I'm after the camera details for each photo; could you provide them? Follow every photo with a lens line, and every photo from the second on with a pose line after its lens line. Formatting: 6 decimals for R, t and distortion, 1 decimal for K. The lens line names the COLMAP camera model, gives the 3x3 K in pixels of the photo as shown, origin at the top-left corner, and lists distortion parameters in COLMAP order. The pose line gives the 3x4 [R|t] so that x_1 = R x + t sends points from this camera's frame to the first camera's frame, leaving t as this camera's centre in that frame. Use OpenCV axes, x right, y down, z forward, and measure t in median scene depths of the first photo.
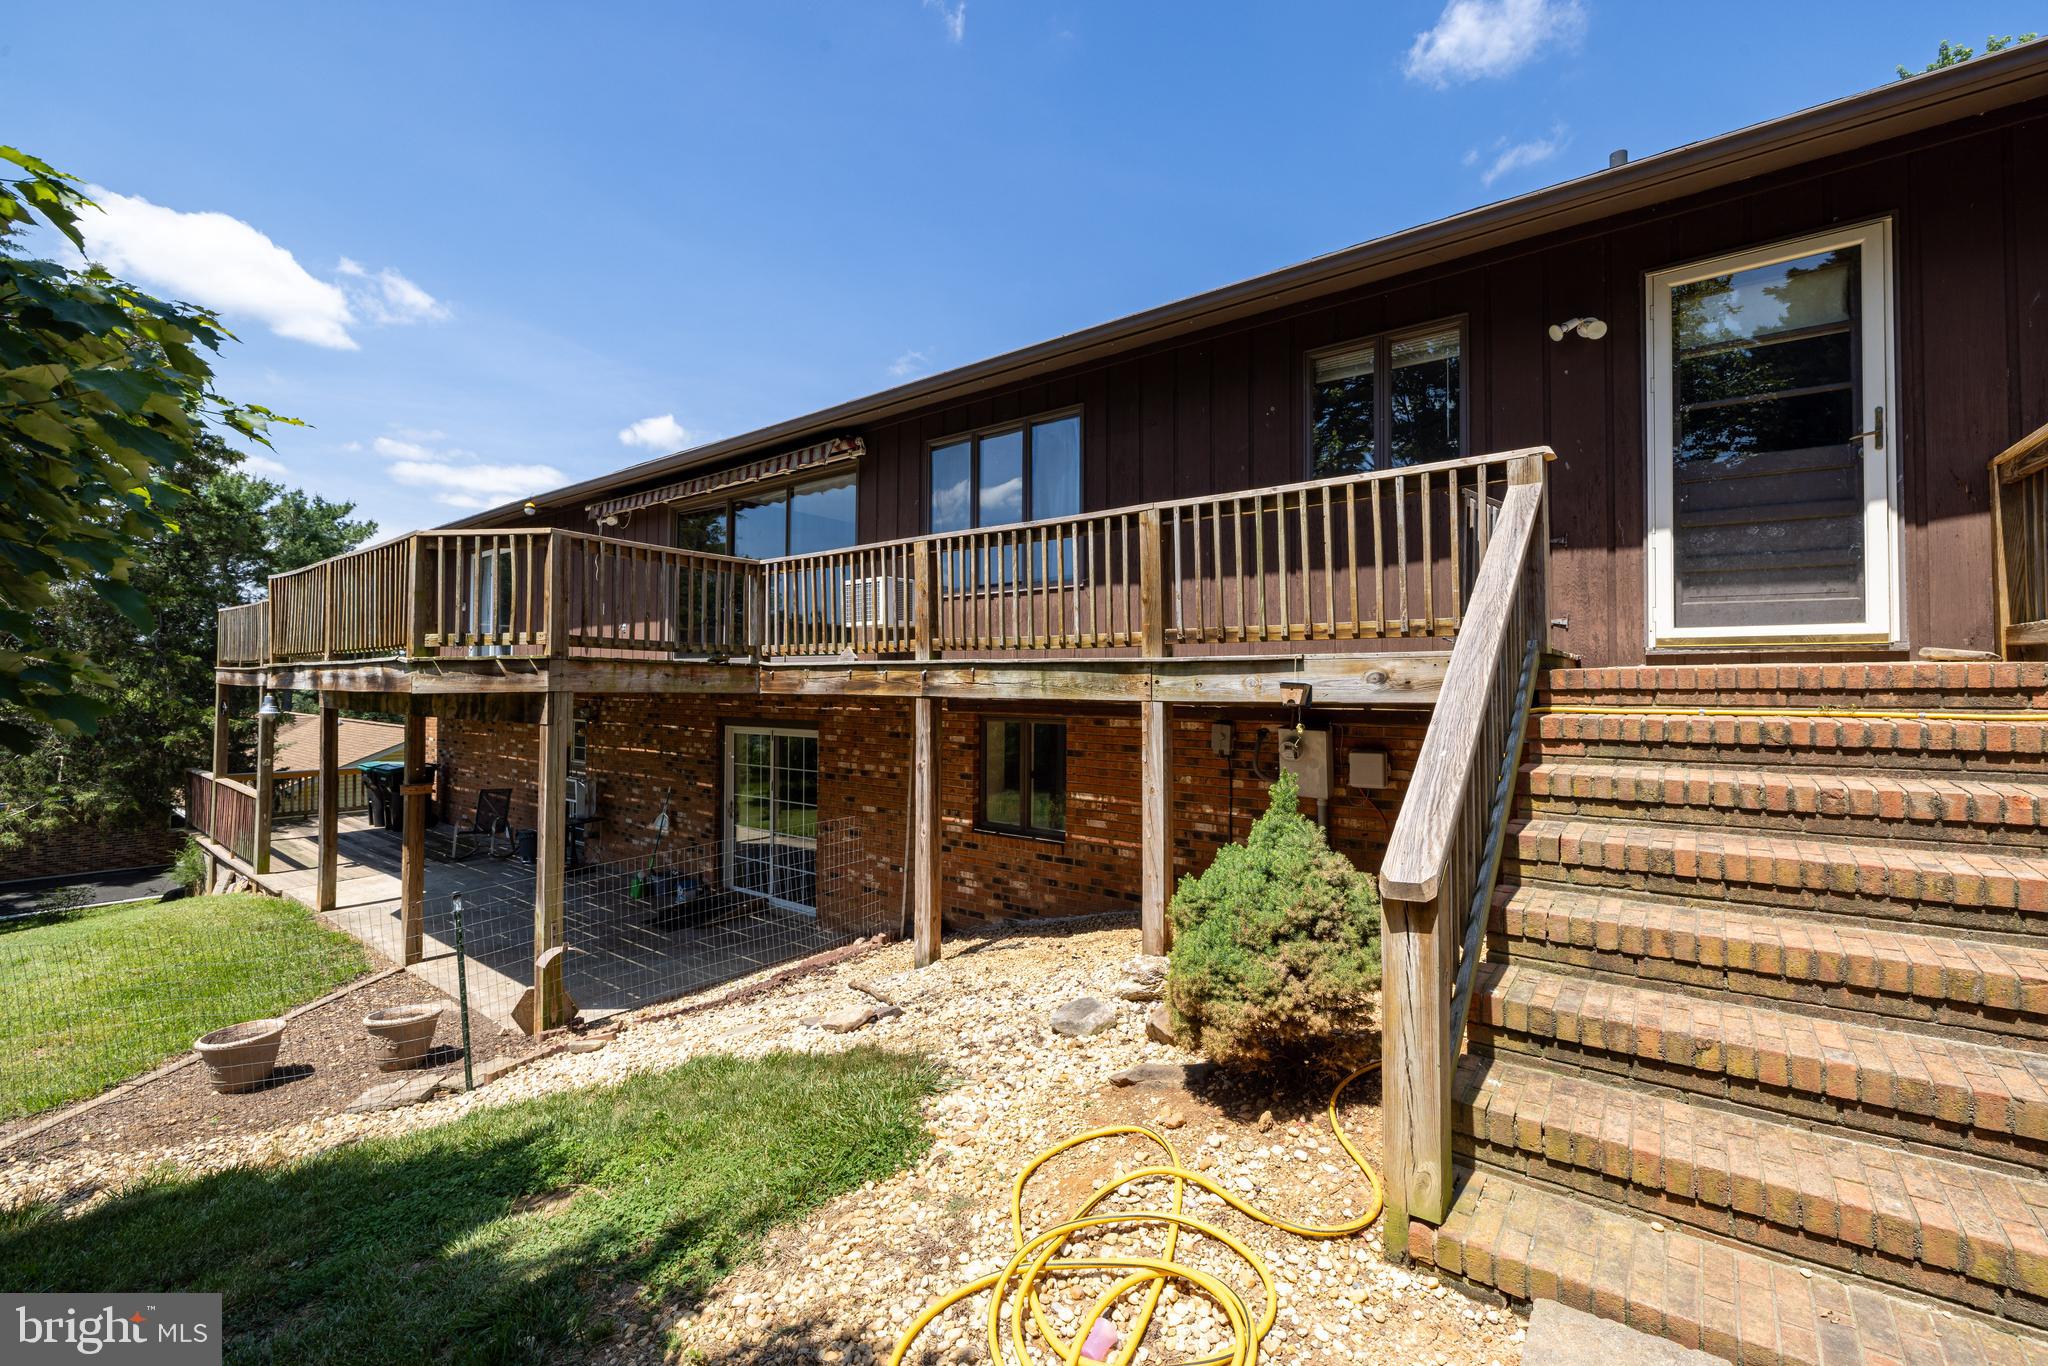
lens RADIAL K [[859.2, 0, 1024.9], [0, 859.2, 668.0], [0, 0, 1]] dist [0.000502, -0.000634]
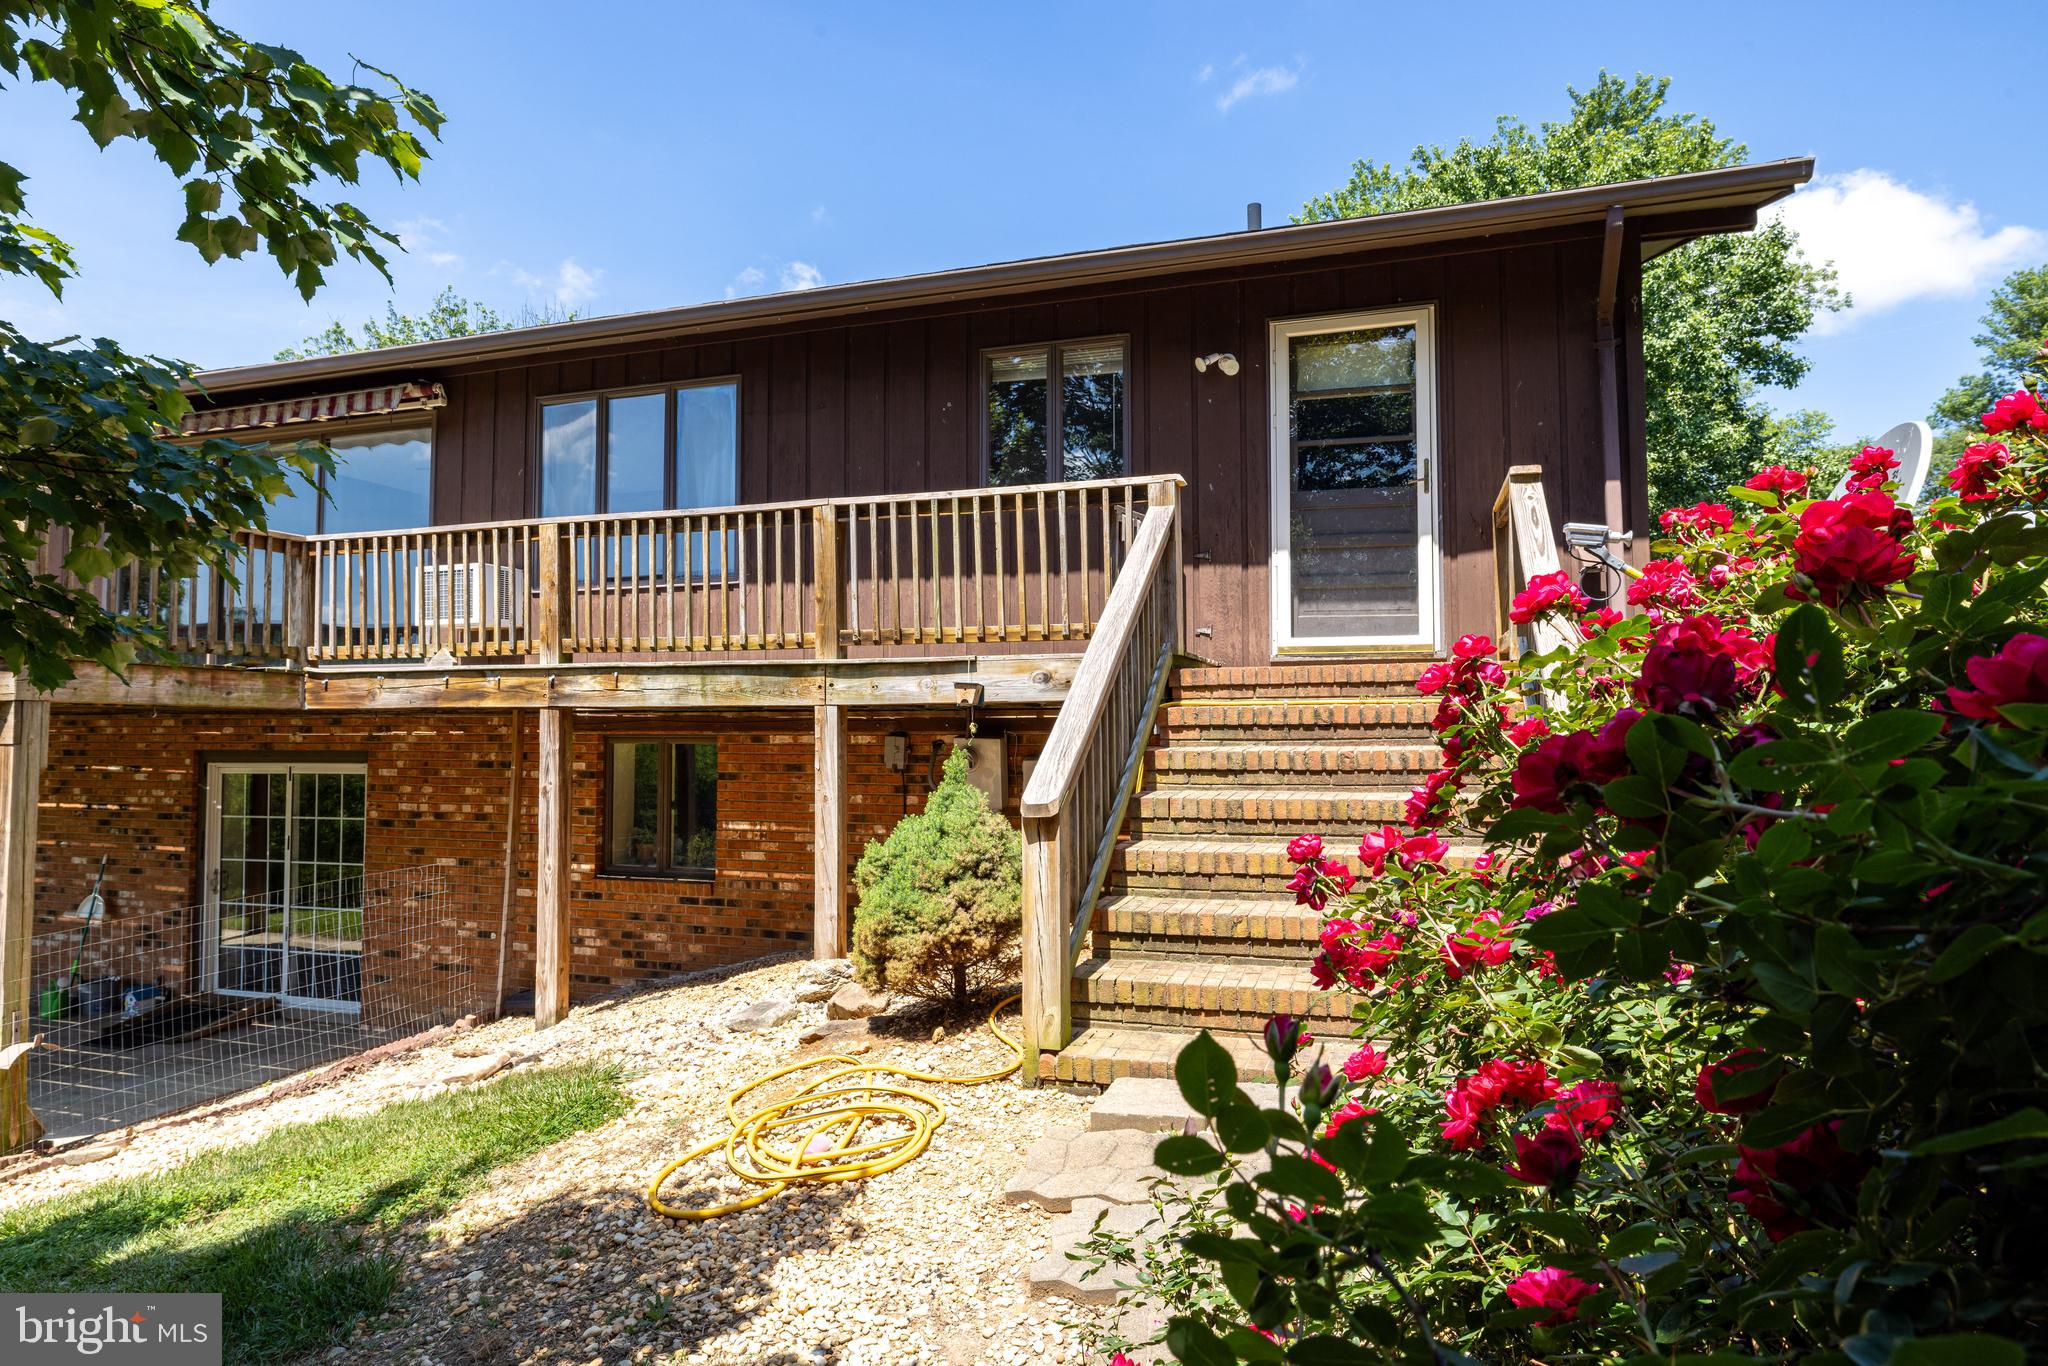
lens RADIAL K [[1243.9, 0, 1016.6], [0, 1243.9, 677.3], [0, 0, 1]] dist [-0.009681, -0.001230]
pose [[0.945261, 0.010422, 0.326149, -0.112417], [-0.002013, 0.999657, -0.026110, 0.047207], [-0.326309, 0.024024, 0.944958, -0.411020]]
